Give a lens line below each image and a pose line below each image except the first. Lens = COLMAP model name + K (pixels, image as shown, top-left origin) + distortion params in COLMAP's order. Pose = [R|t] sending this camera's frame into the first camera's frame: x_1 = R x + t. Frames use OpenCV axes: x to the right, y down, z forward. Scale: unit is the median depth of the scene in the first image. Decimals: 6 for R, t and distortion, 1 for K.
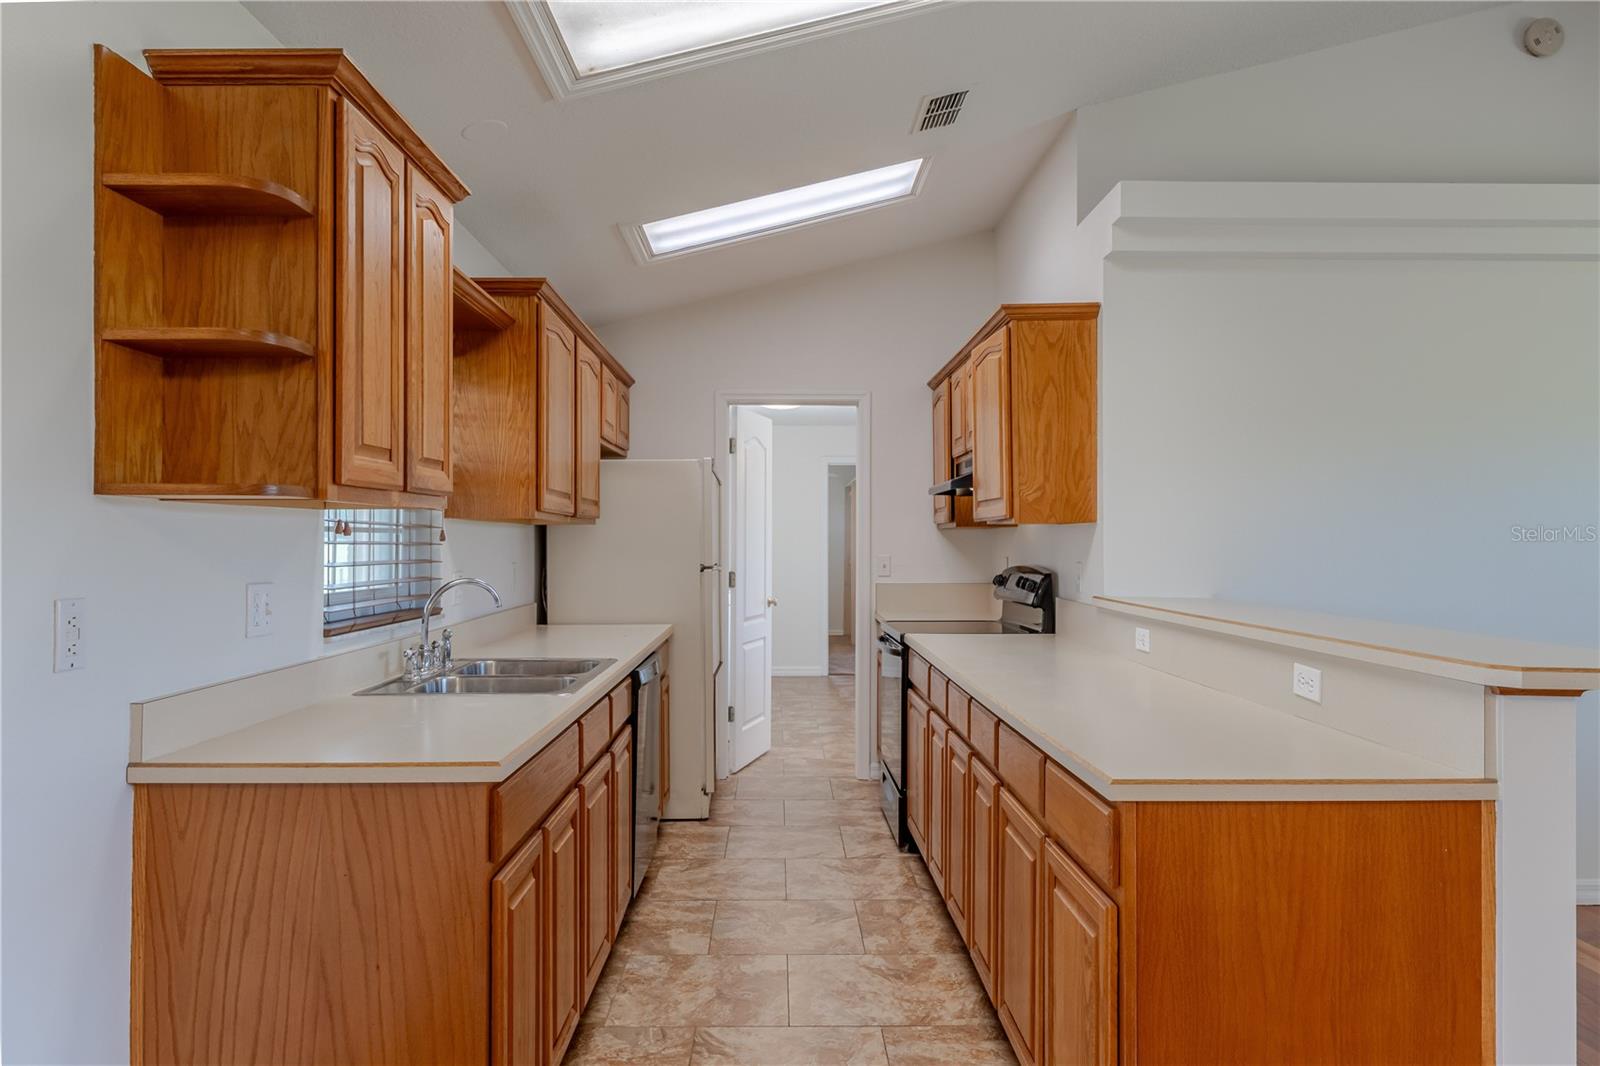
lens RADIAL K [[1082.6, 0, 804.0], [0, 1082.6, 539.4], [0, 0, 1]] dist [0.003961, 0.000891]
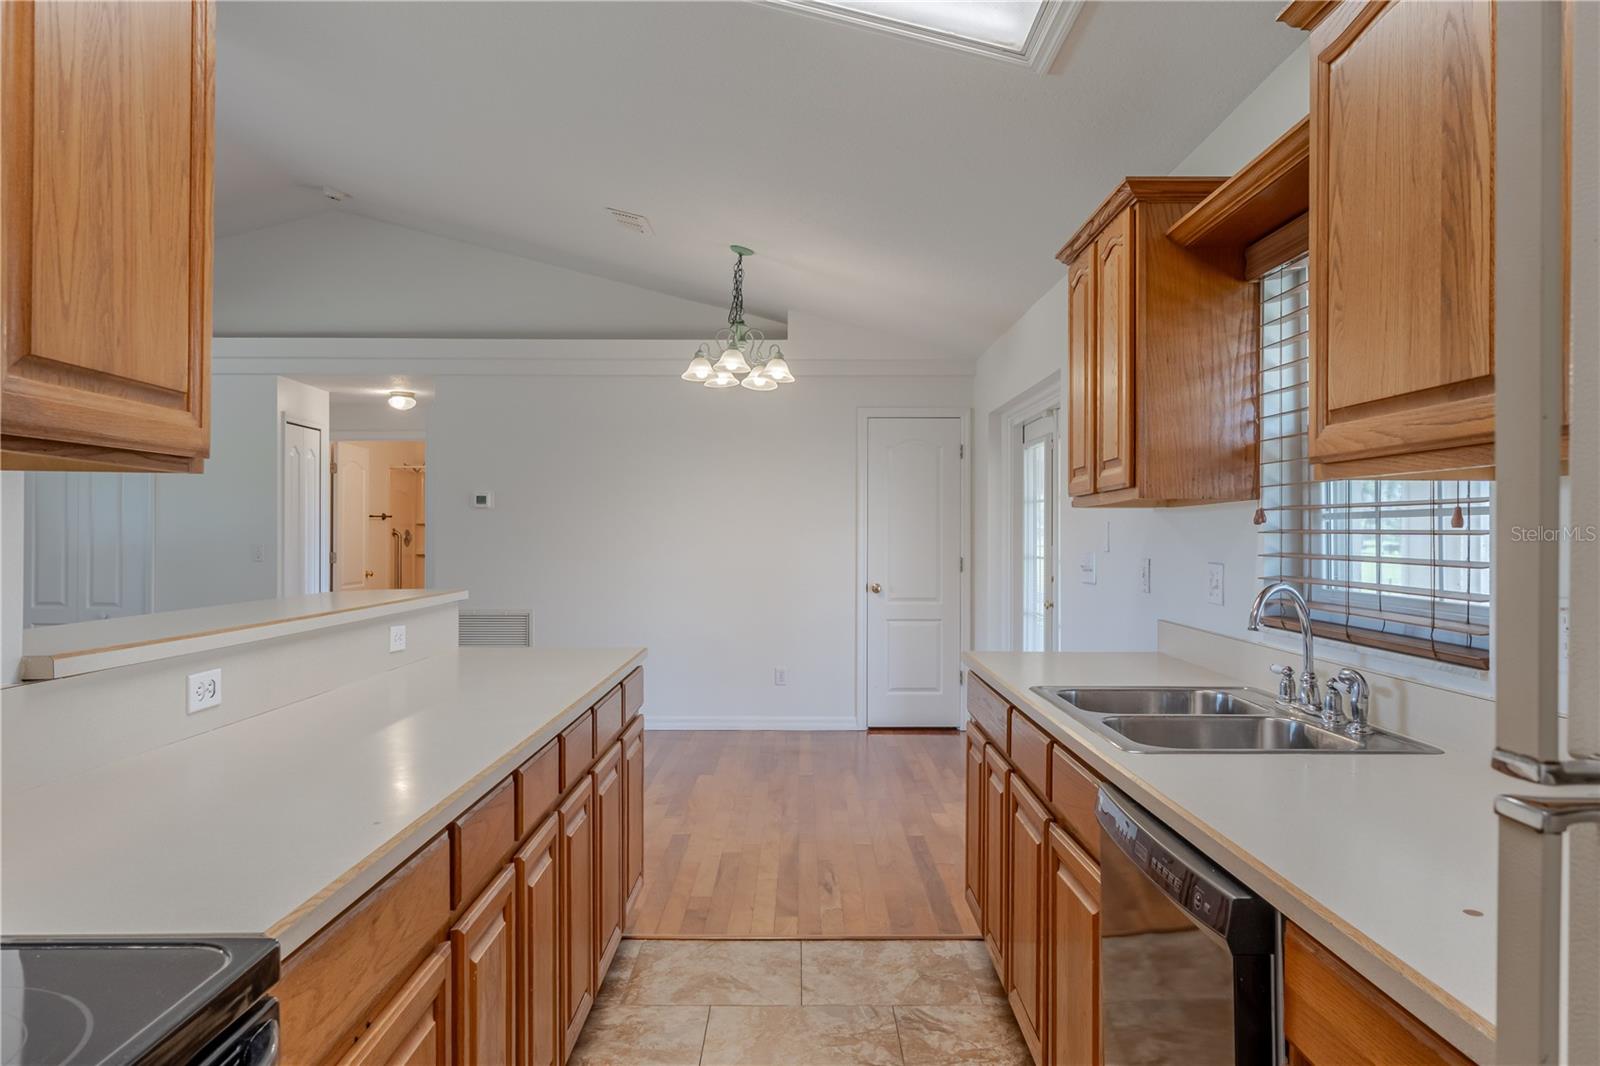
lens RADIAL K [[1072.0, 0, 798.3], [0, 1072.0, 534.0], [0, 0, 1]] dist [-0.007675, -0.000603]
pose [[0.999788, 0.008884, -0.018600, -0.005830], [-0.008717, 0.999921, 0.009058, 0.000966], [0.018679, -0.008894, 0.999786, 0.228409]]
